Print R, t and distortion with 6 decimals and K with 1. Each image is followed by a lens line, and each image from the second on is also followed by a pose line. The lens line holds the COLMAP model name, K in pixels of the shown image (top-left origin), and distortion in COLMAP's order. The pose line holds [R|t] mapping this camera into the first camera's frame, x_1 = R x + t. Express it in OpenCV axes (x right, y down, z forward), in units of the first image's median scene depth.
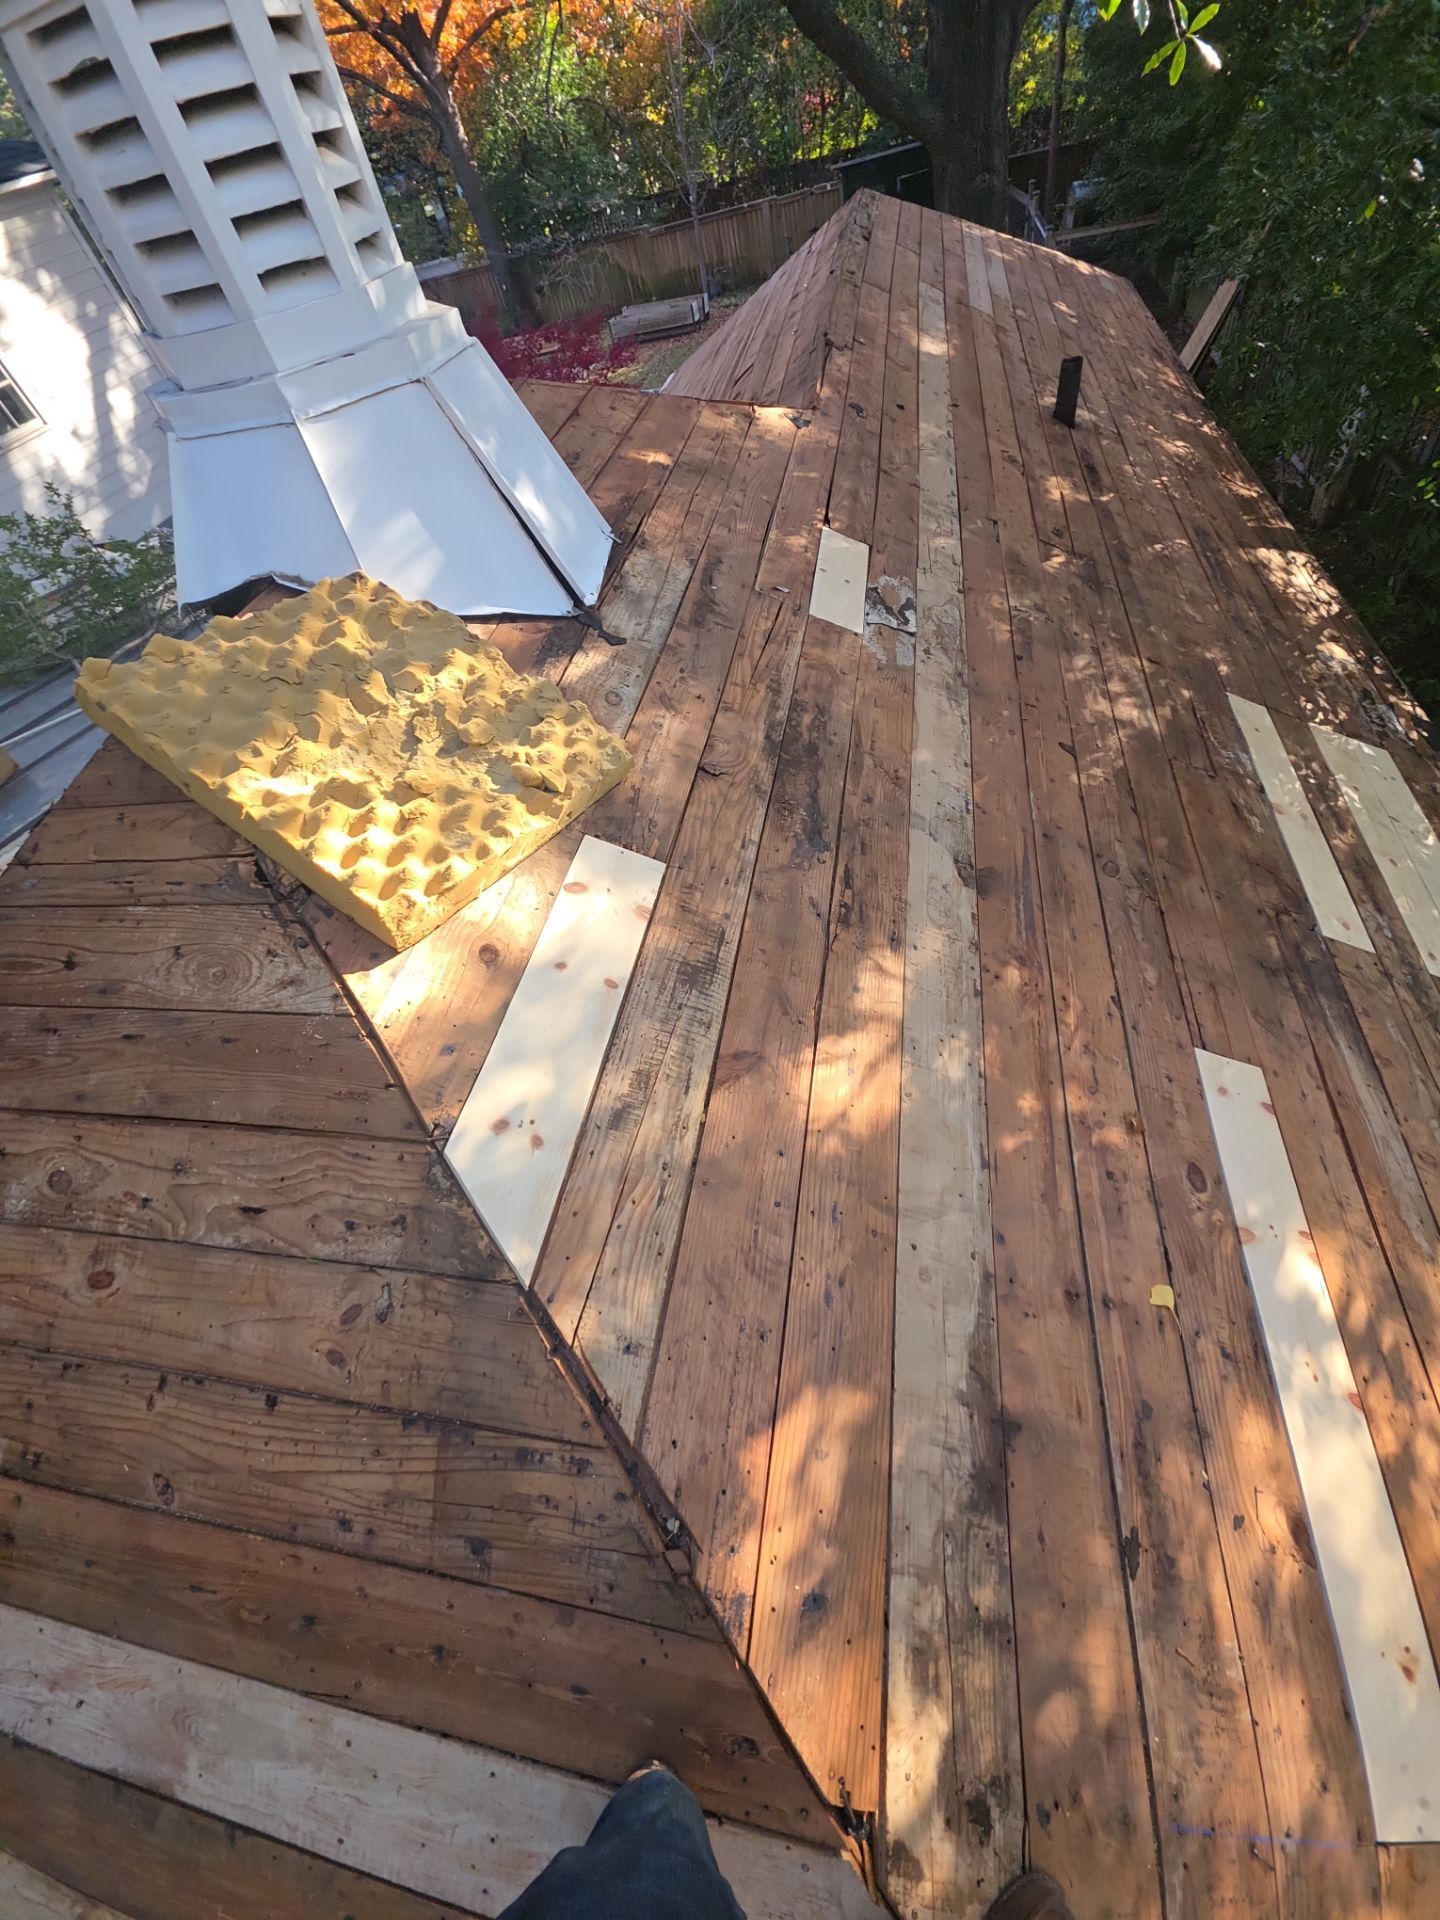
lens RADIAL K [[769.1, 0, 721.1], [0, 769.1, 965.0], [0, 0, 1]] dist [0.007754, -0.008600]
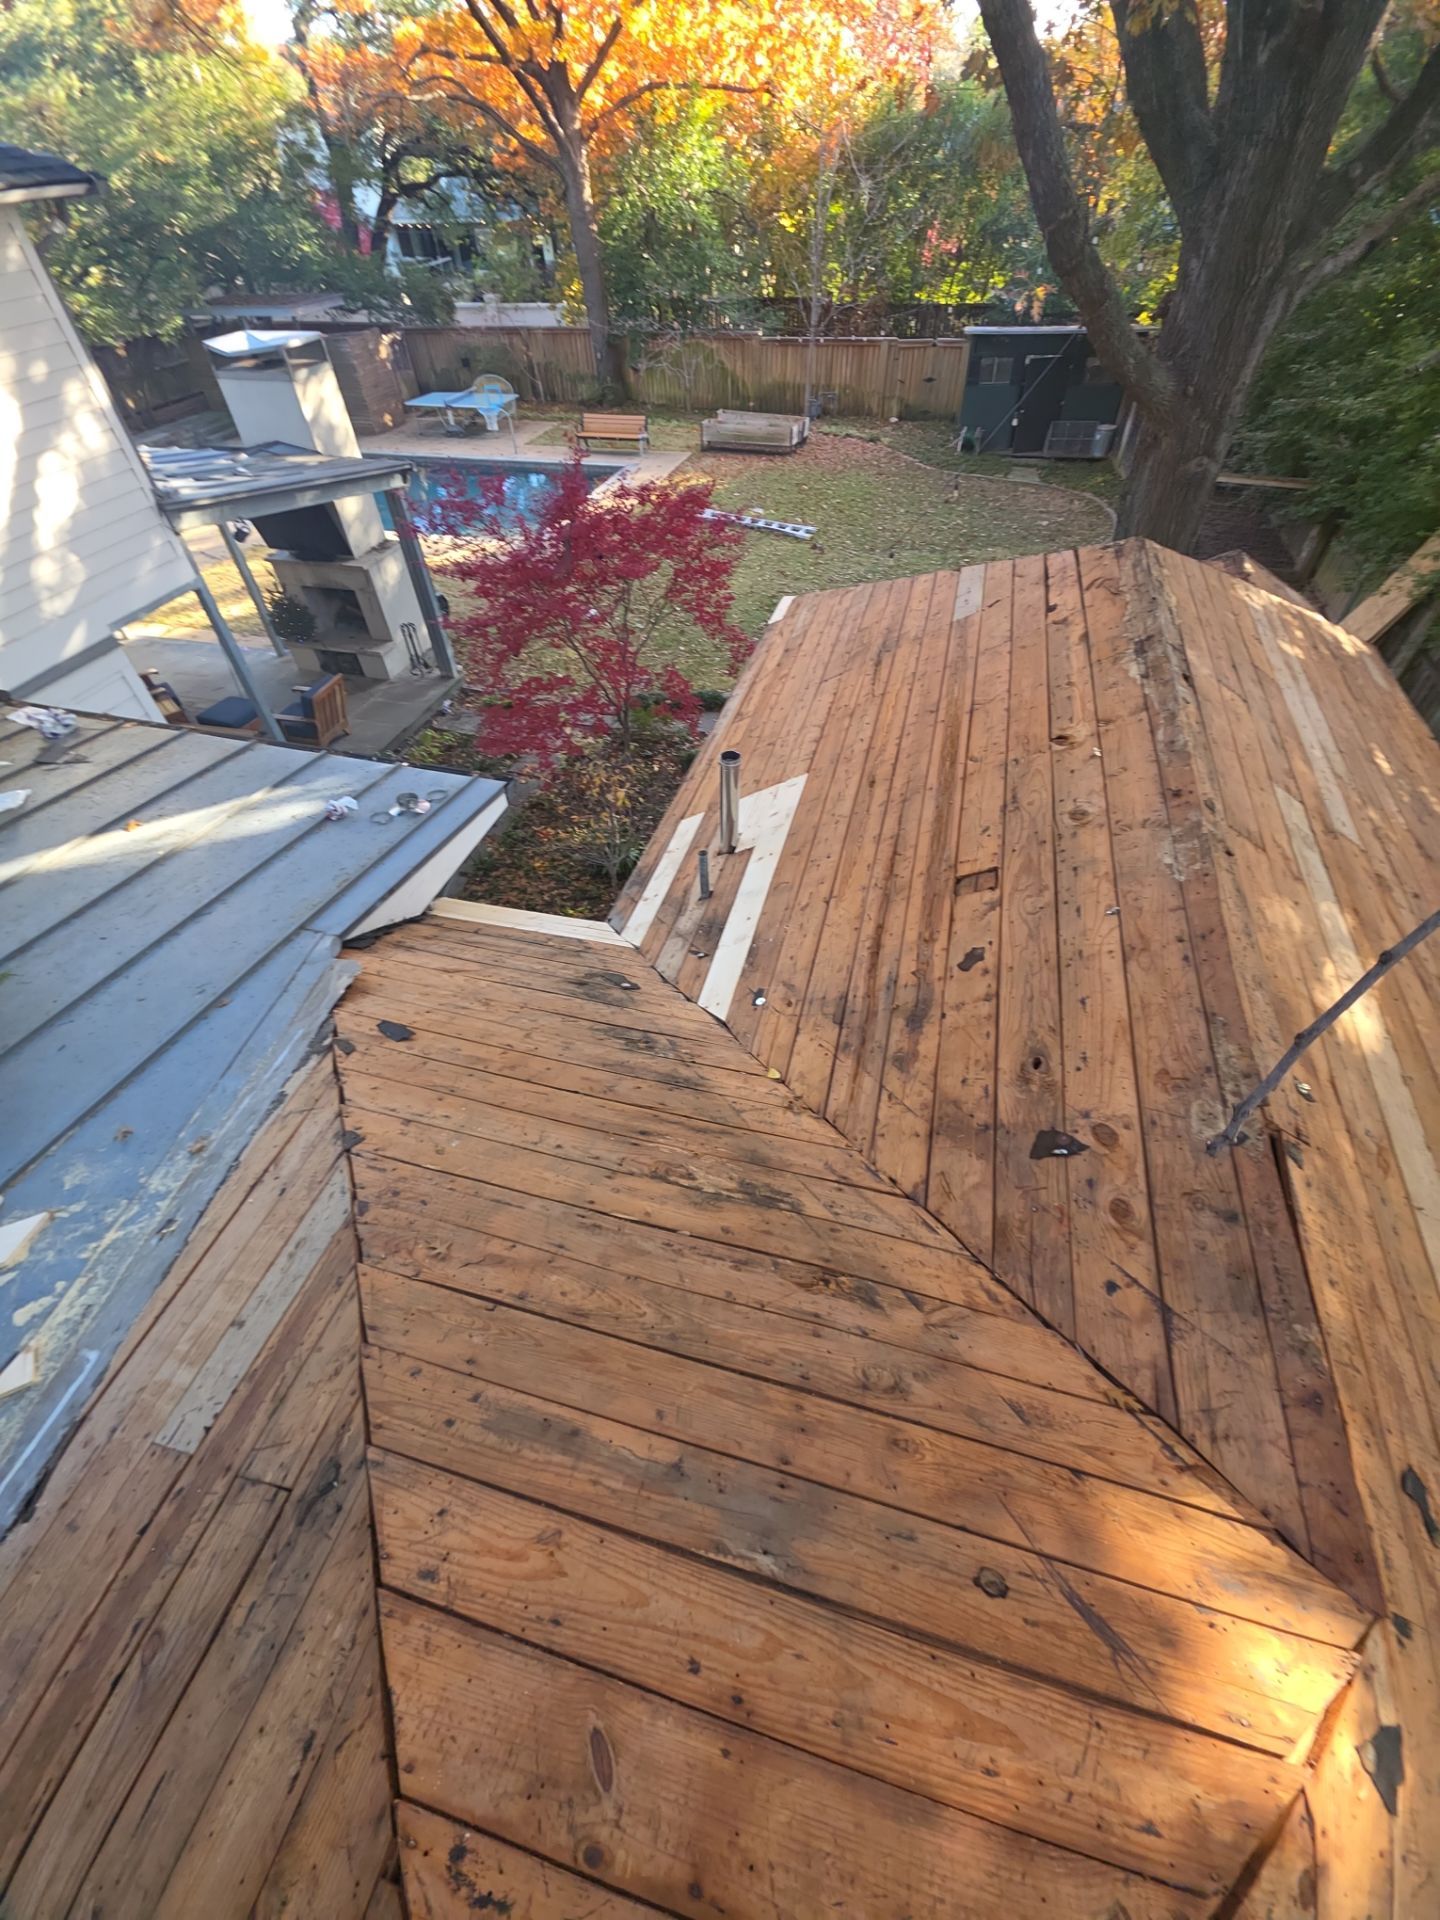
lens RADIAL K [[769.1, 0, 728.0], [0, 769.1, 958.4], [0, 0, 1]] dist [0.007754, -0.008600]
pose [[0.978604, 0.197235, 0.058589, -0.040834], [-0.193816, 0.979246, -0.059267, -0.147417], [-0.069062, 0.046643, 0.996521, 0.093886]]
